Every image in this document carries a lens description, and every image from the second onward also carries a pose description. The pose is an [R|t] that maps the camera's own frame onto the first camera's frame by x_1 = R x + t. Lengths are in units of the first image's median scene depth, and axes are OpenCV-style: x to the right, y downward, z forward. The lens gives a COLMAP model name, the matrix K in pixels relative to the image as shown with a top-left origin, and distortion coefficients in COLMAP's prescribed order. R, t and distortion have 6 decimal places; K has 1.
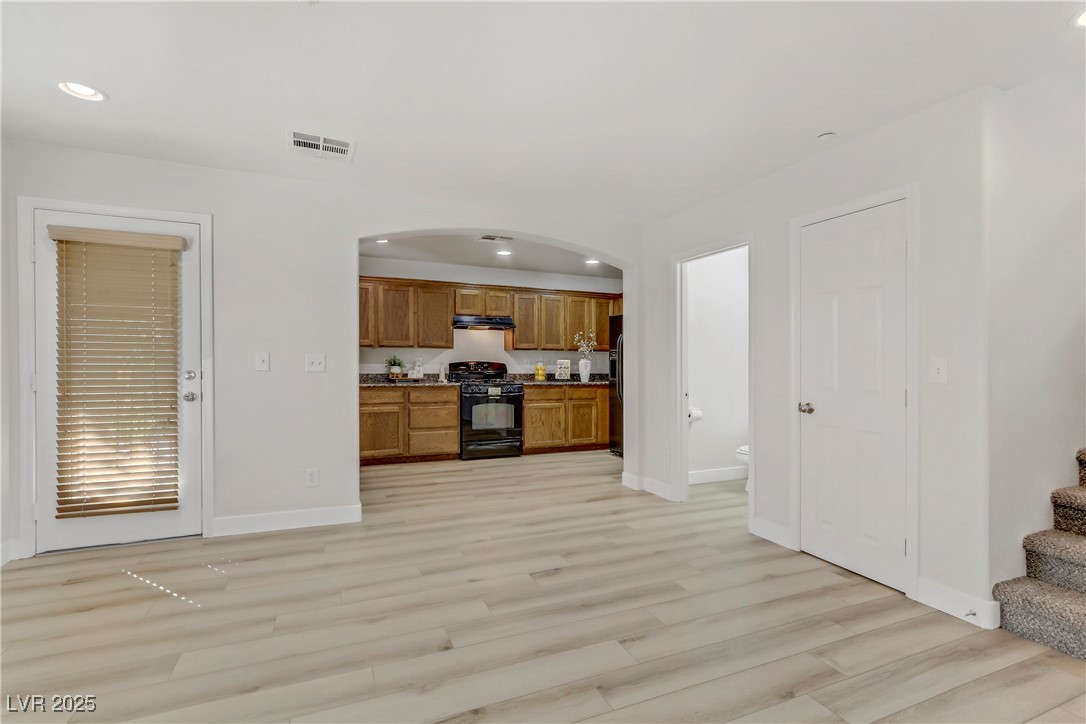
lens RADIAL K [[493.4, 0, 536.7], [0, 493.4, 365.1], [0, 0, 1]] dist [-0.004682, 0.003179]
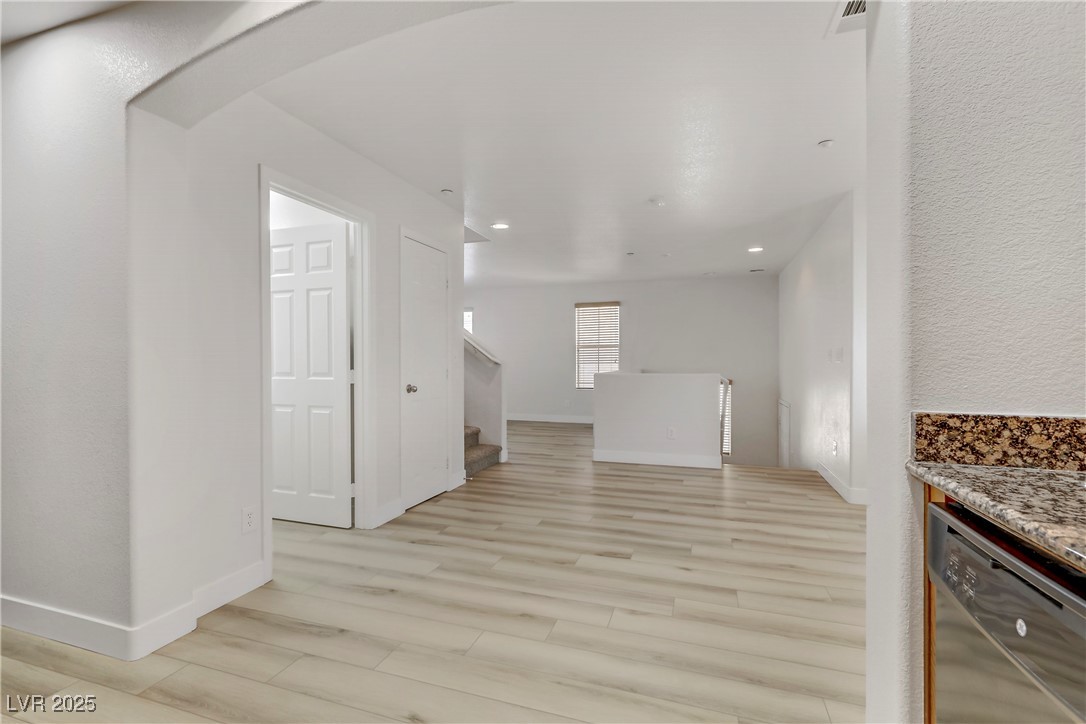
lens RADIAL K [[493.4, 0, 541.9], [0, 493.4, 361.7], [0, 0, 1]] dist [-0.004682, 0.003179]
pose [[-0.743223, -0.009413, 0.668978, -0.349820], [-0.001997, 0.999928, 0.011852, 0.004015], [-0.669041, 0.007473, -0.743188, 1.177702]]
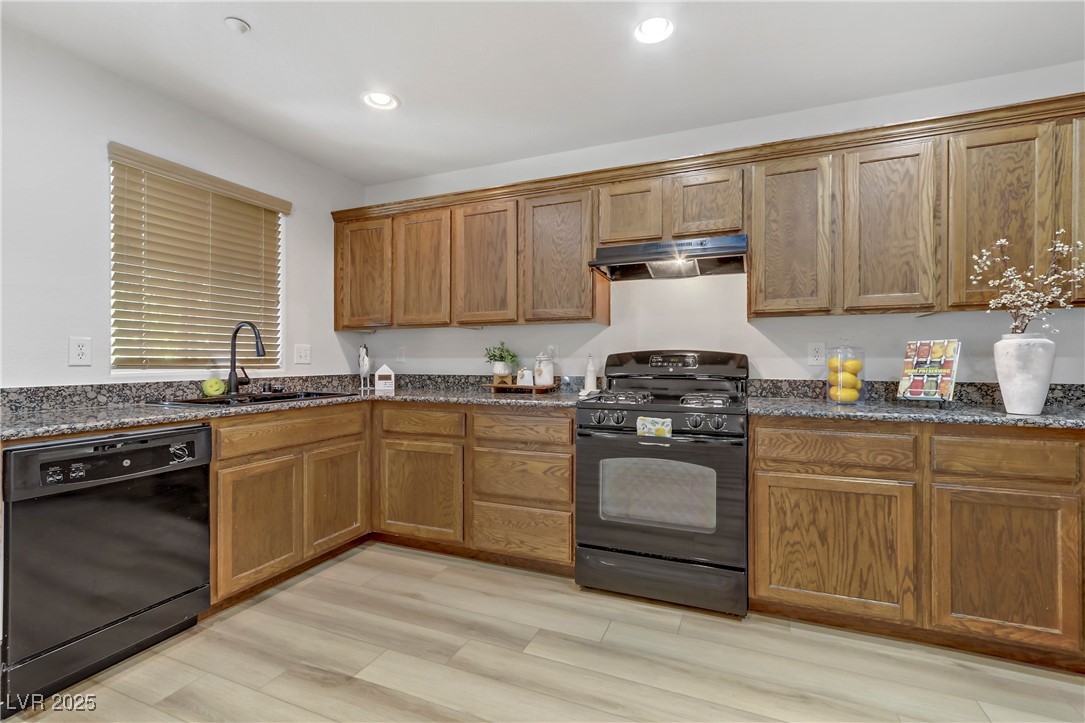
lens RADIAL K [[492.9, 0, 543.5], [0, 492.9, 363.0], [0, 0, 1]] dist [-0.004682, 0.003179]
pose [[0.687745, -0.001406, -0.725951, 0.173627], [0.001327, 0.999999, -0.000680, 0.006002], [0.725951, -0.000495, 0.687747, 0.930735]]
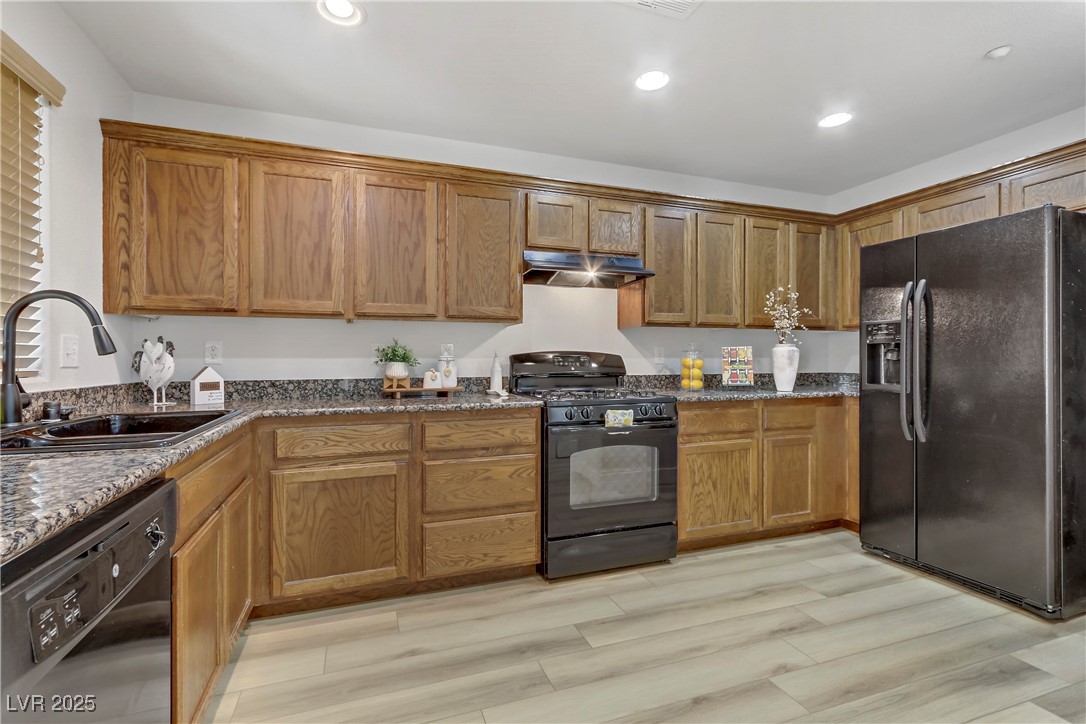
lens RADIAL K [[493.4, 0, 536.6], [0, 493.4, 362.3], [0, 0, 1]] dist [-0.004682, 0.003179]
pose [[0.997873, -0.007290, -0.064787, -0.177627], [0.007396, 0.999972, 0.001397, 0.004080], [0.064775, -0.001873, 0.997898, 0.771256]]
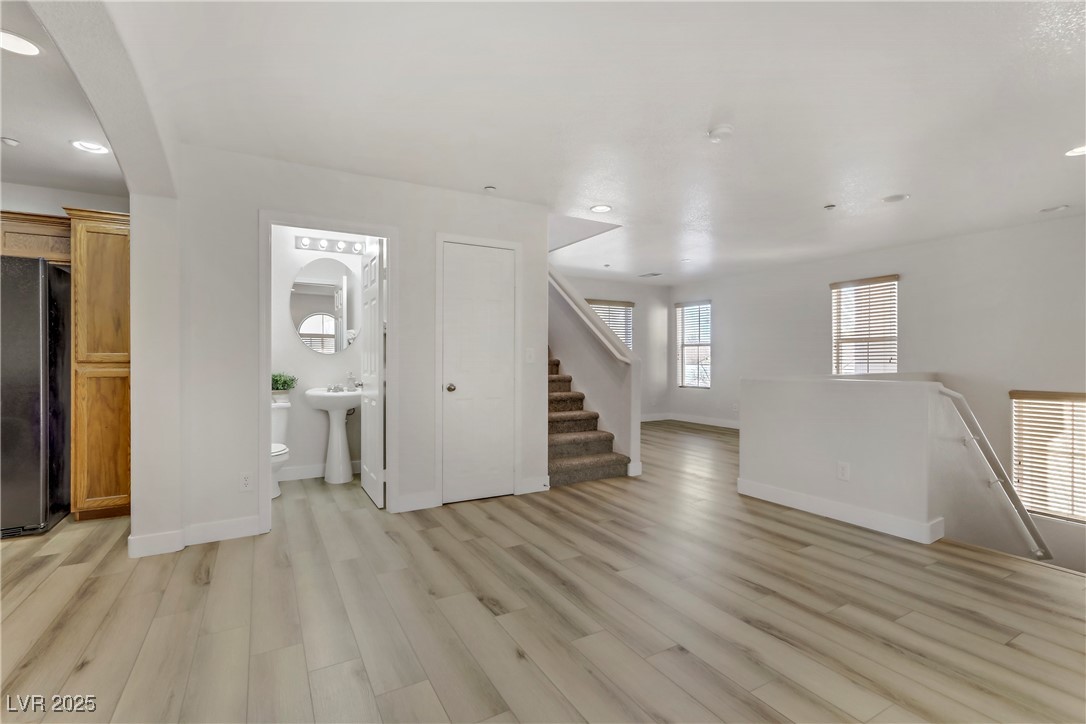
lens RADIAL K [[493.4, 0, 537.8], [0, 493.4, 358.4], [0, 0, 1]] dist [-0.004682, 0.003179]
pose [[-0.112033, -0.005463, 0.993689, -0.506675], [0.007138, 0.999955, 0.006302, 0.004324], [-0.993679, 0.007799, -0.111989, 0.640723]]
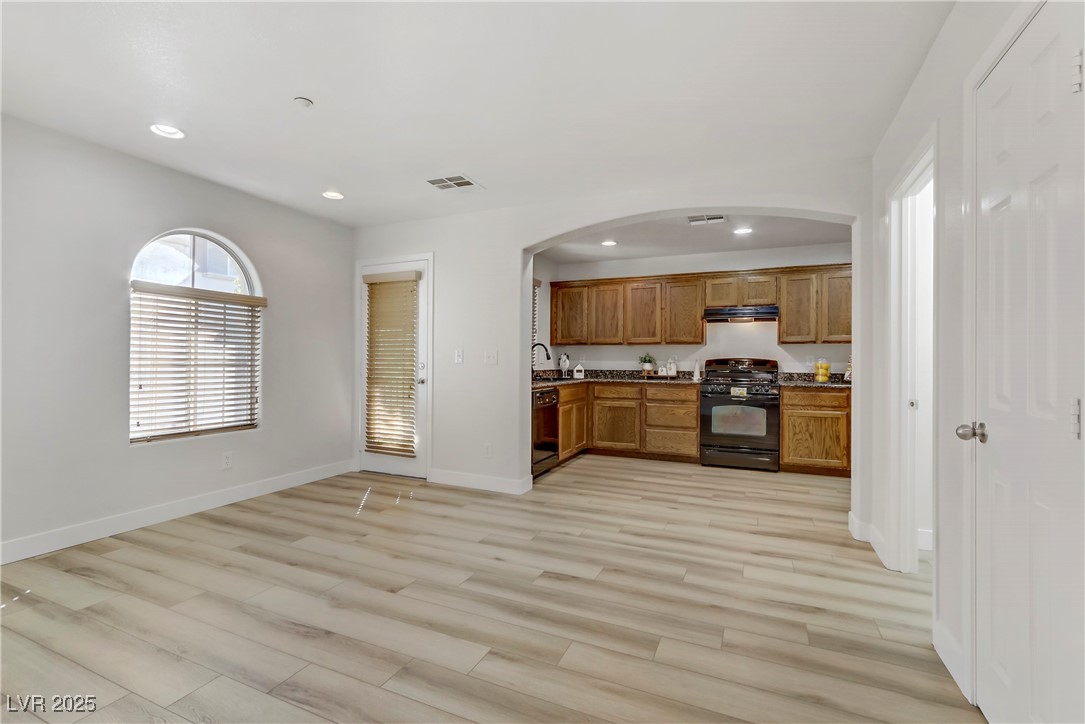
lens RADIAL K [[492.9, 0, 540.7], [0, 492.9, 361.4], [0, 0, 1]] dist [-0.004682, 0.003179]
pose [[0.674448, -0.002047, -0.738320, 0.435774], [-0.007080, 0.999932, -0.009239, 0.013454], [0.738288, 0.011459, 0.674388, 0.212896]]
